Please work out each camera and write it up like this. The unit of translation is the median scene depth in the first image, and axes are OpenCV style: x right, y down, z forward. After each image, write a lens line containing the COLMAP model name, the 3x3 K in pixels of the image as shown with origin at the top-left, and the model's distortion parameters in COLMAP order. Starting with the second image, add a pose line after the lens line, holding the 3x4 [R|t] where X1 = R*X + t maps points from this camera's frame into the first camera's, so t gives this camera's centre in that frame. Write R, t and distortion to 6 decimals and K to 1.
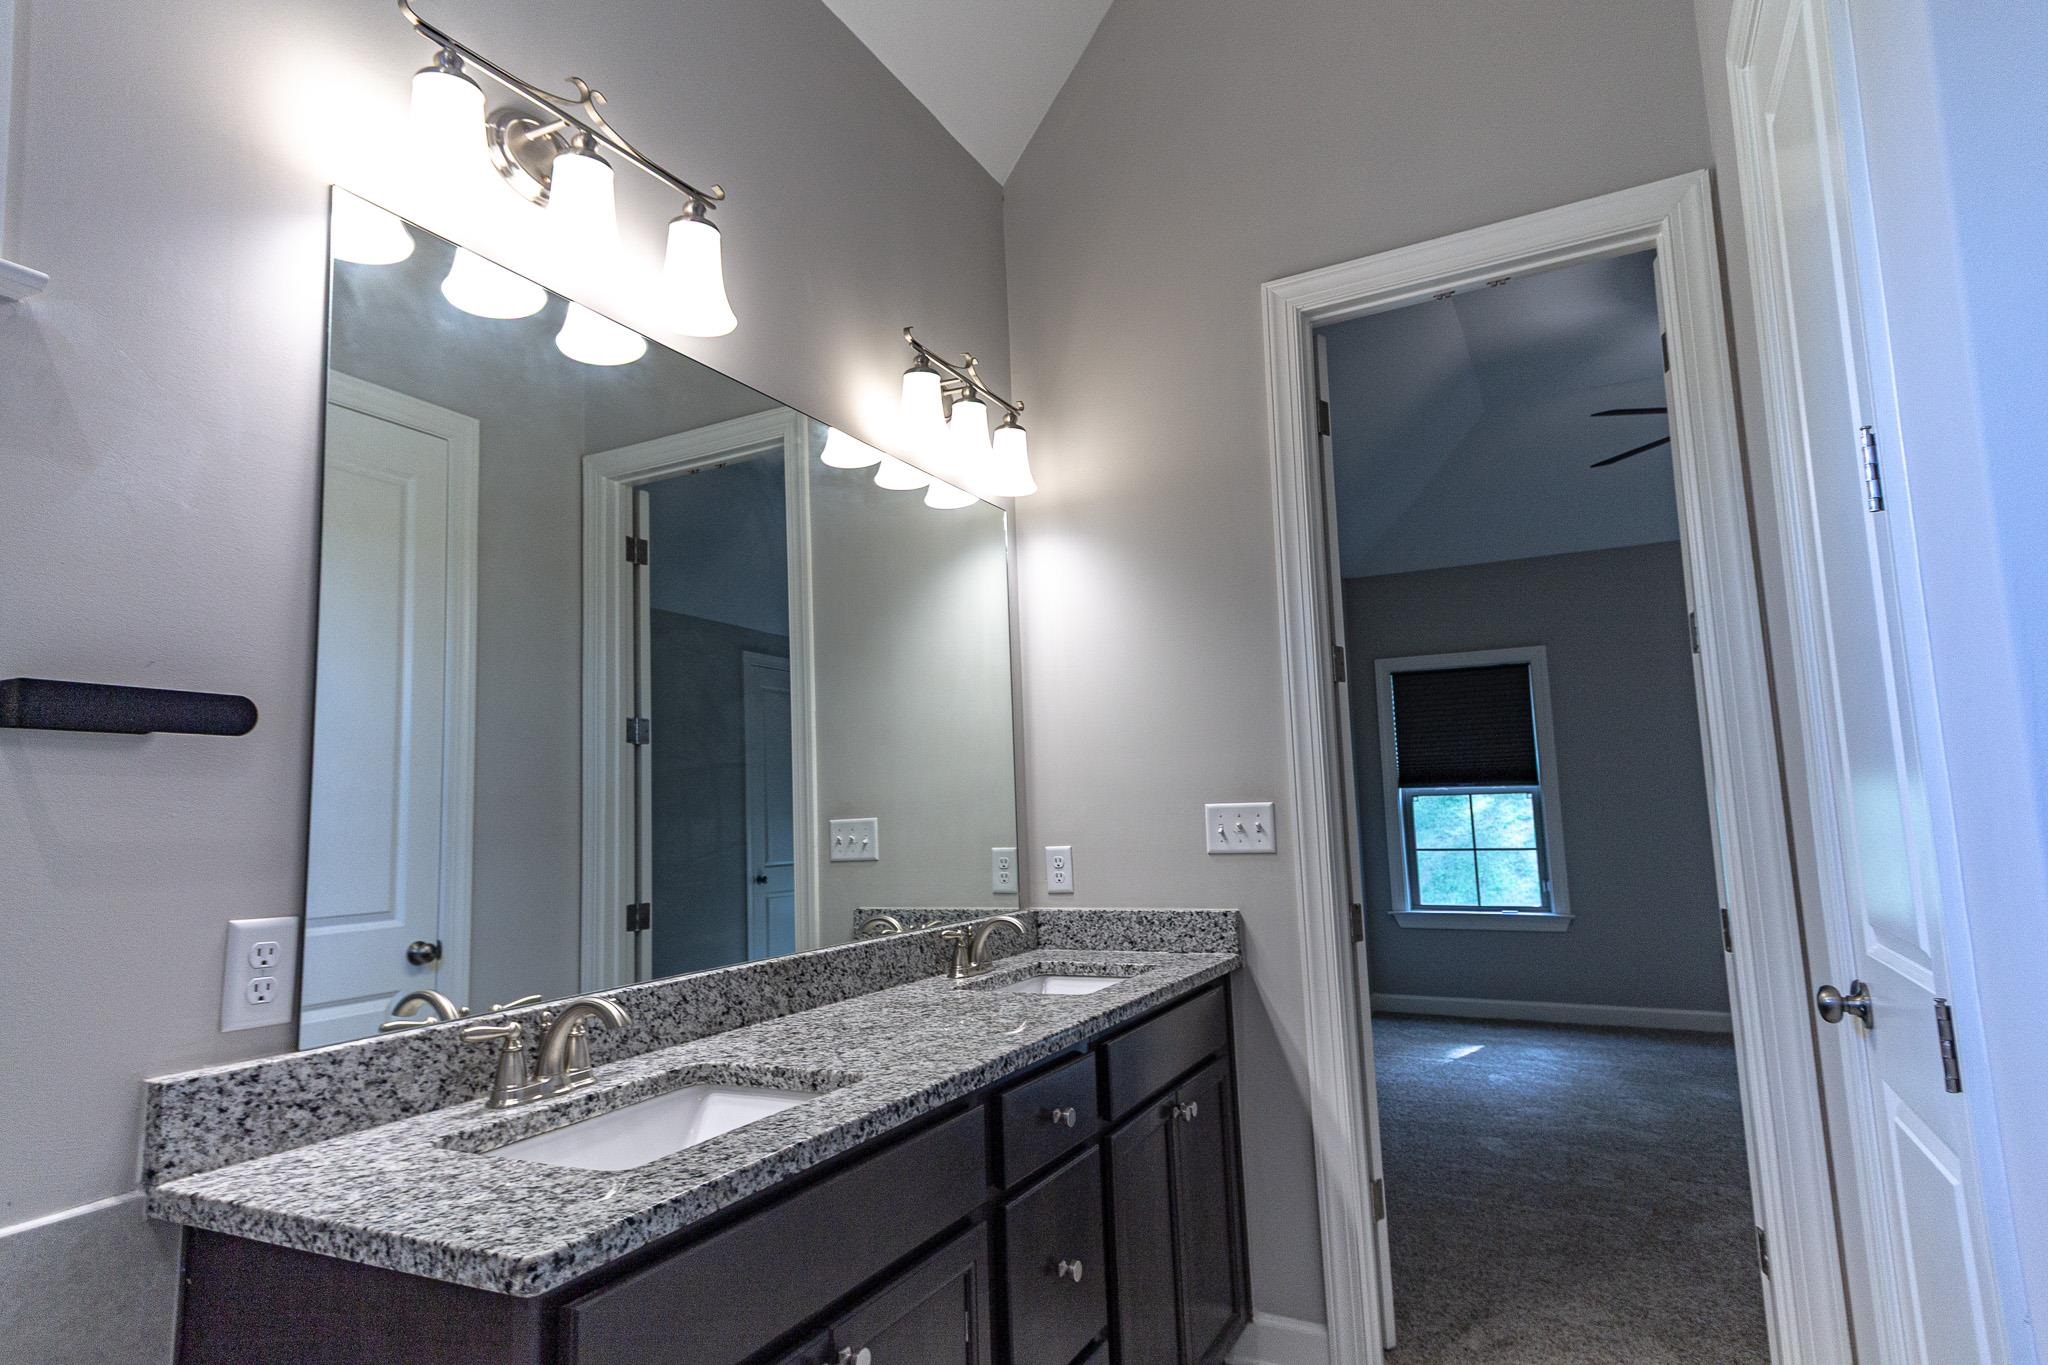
lens RADIAL K [[1117.7, 0, 1012.2], [0, 1117.7, 681.8], [0, 0, 1]] dist [0.041762, -0.012536]
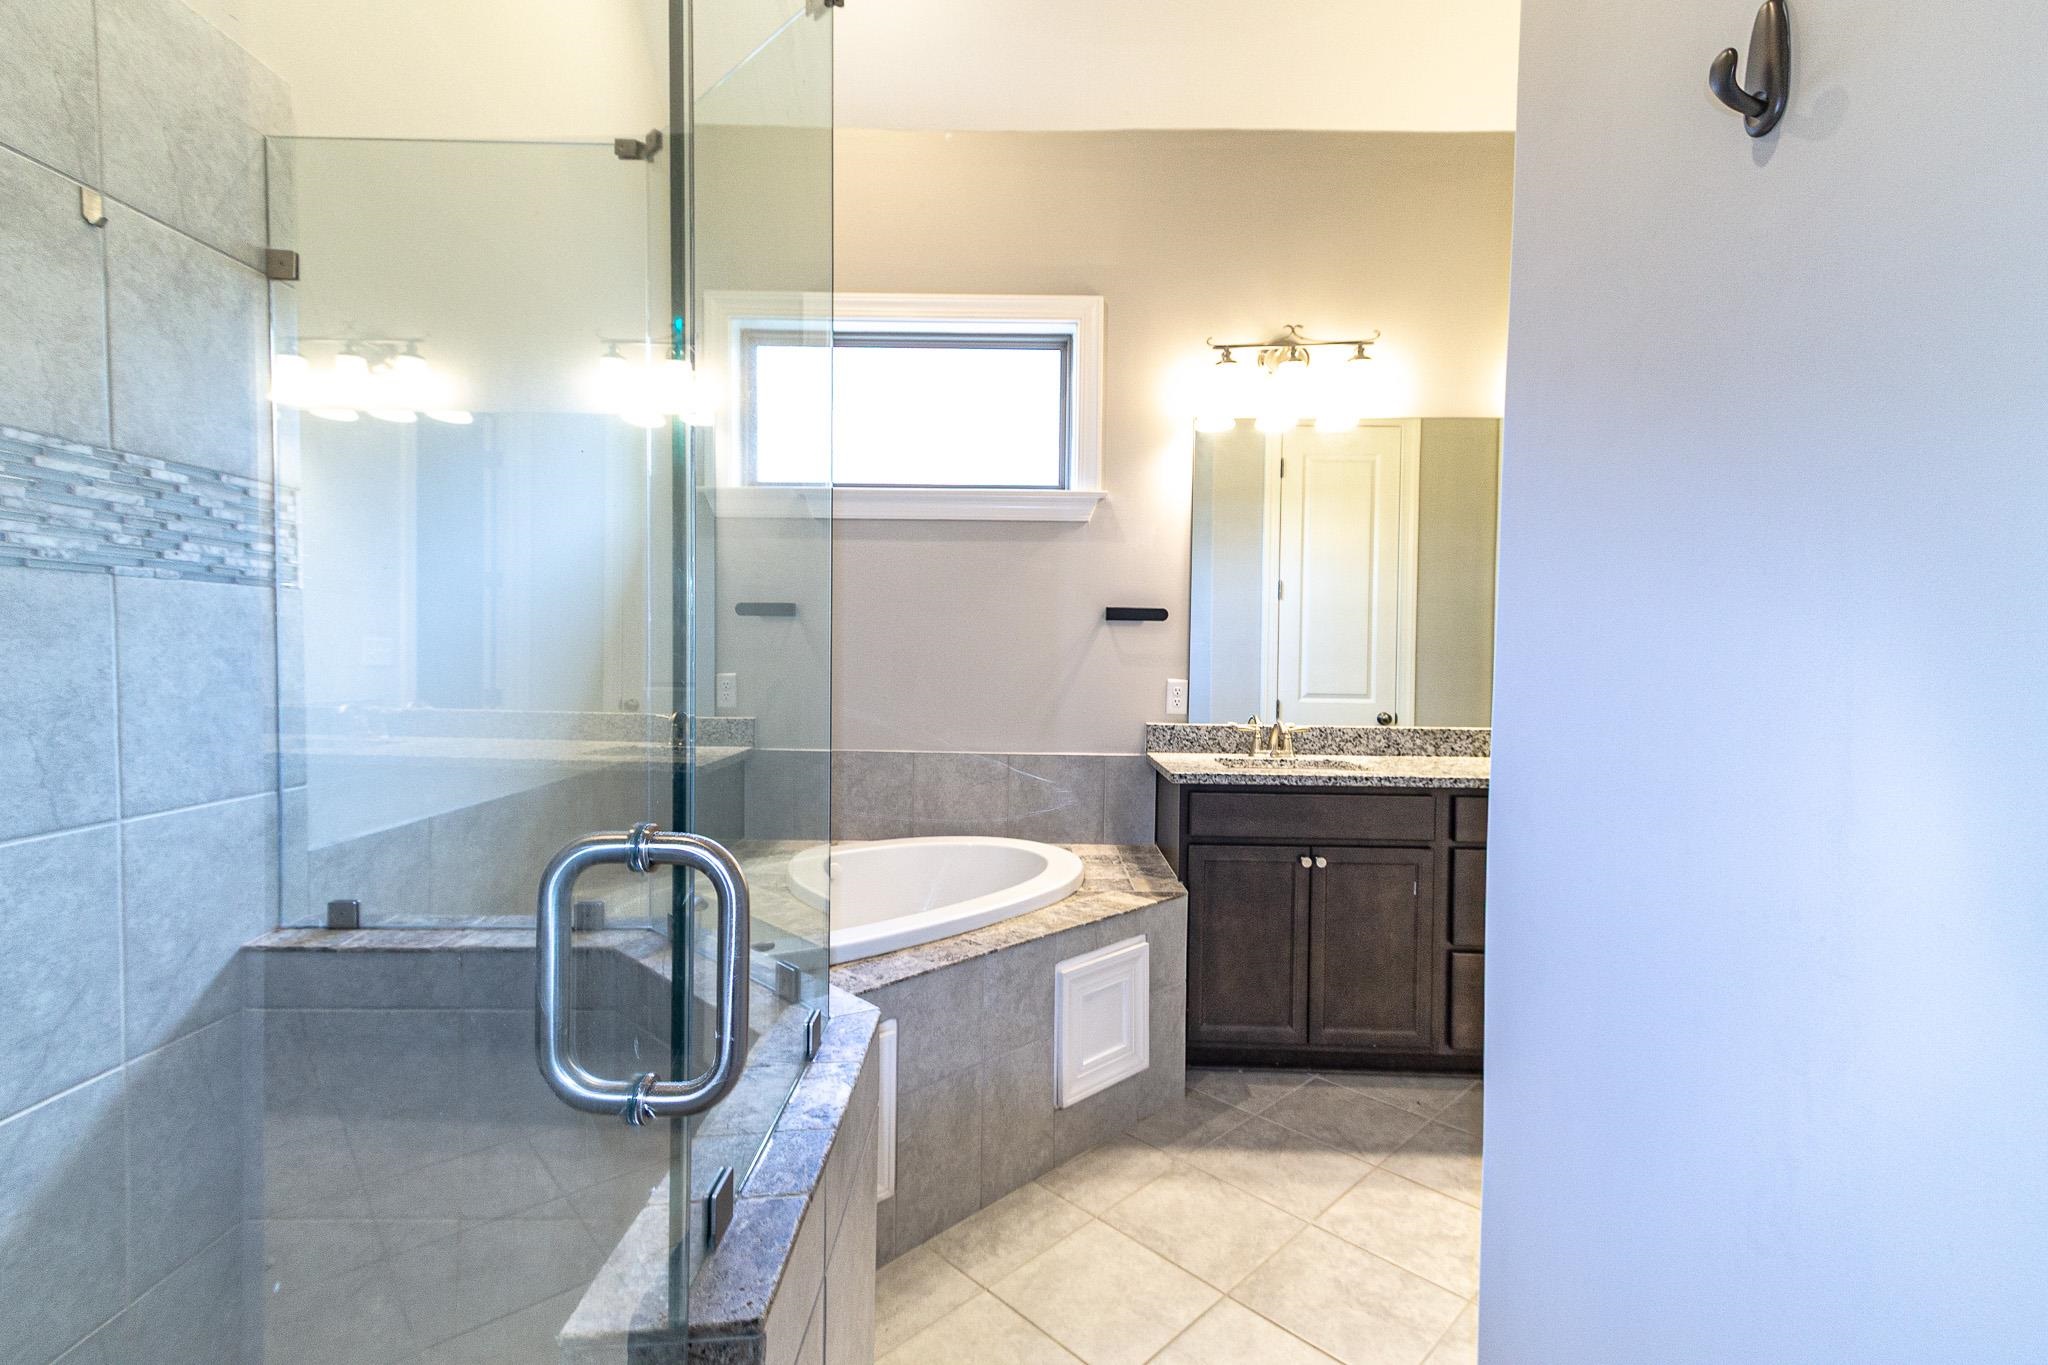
lens RADIAL K [[930.2, 0, 1010.7], [0, 930.2, 681.3], [0, 0, 1]] dist [0.033930, -0.008635]
pose [[0.448544, 0.066264, -0.891301, 0.778305], [0.082560, 0.989912, 0.115143, -0.064595], [0.889939, -0.125233, 0.438548, -0.285333]]
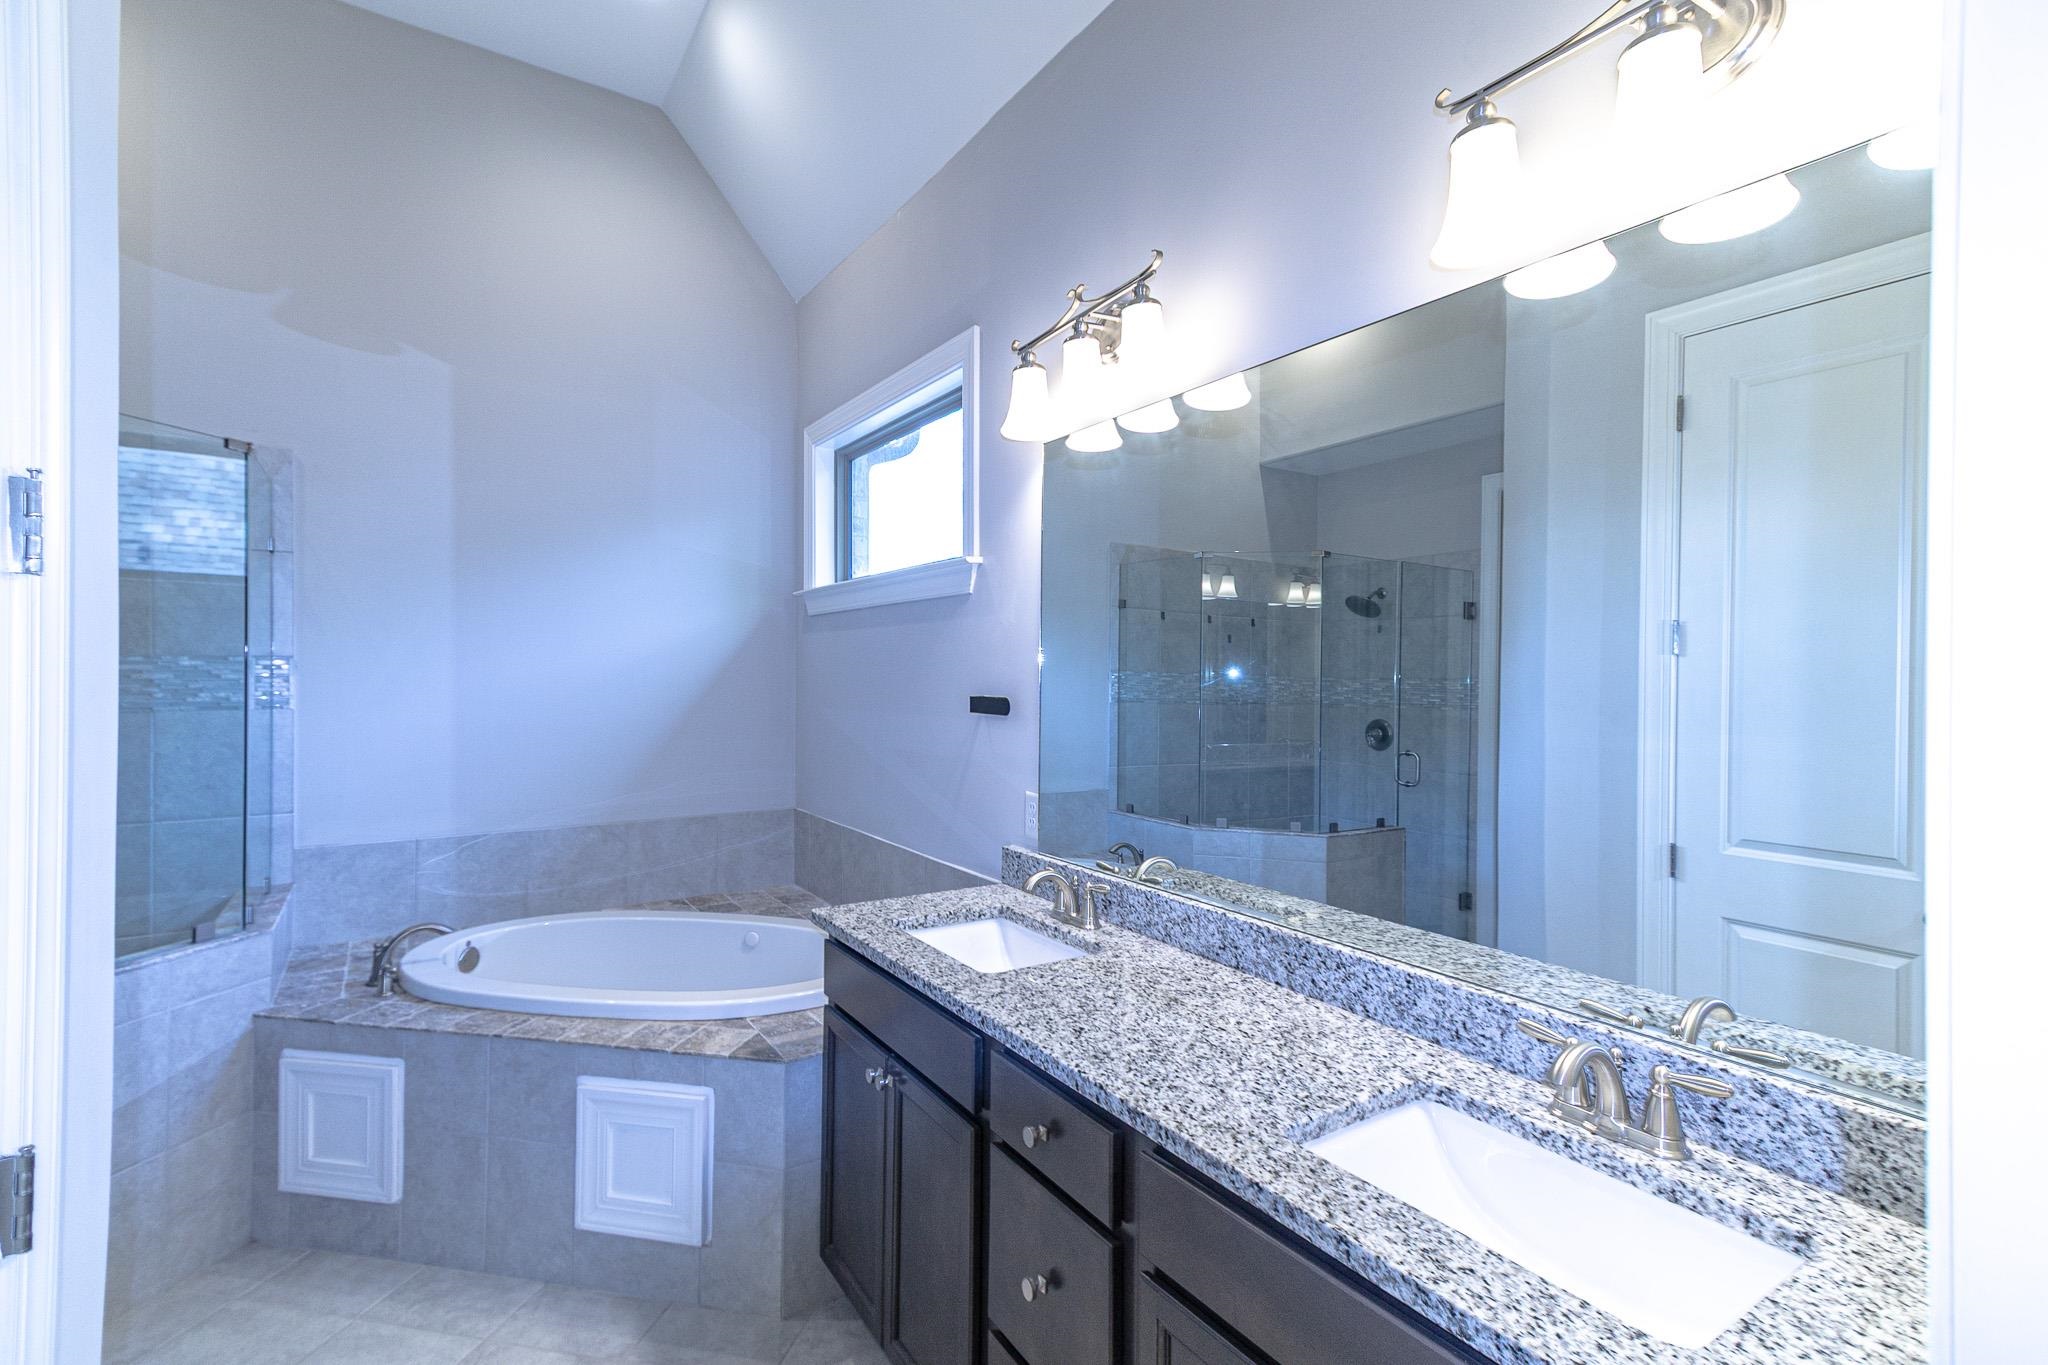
lens RADIAL K [[930.2, 0, 1010.4], [0, 930.2, 673.0], [0, 0, 1]] dist [0.033930, -0.008635]
pose [[-0.497311, 0.025812, -0.867188, 0.561055], [0.113873, 0.992852, -0.035751, 0.016347], [0.860067, -0.116529, -0.496695, 1.080472]]
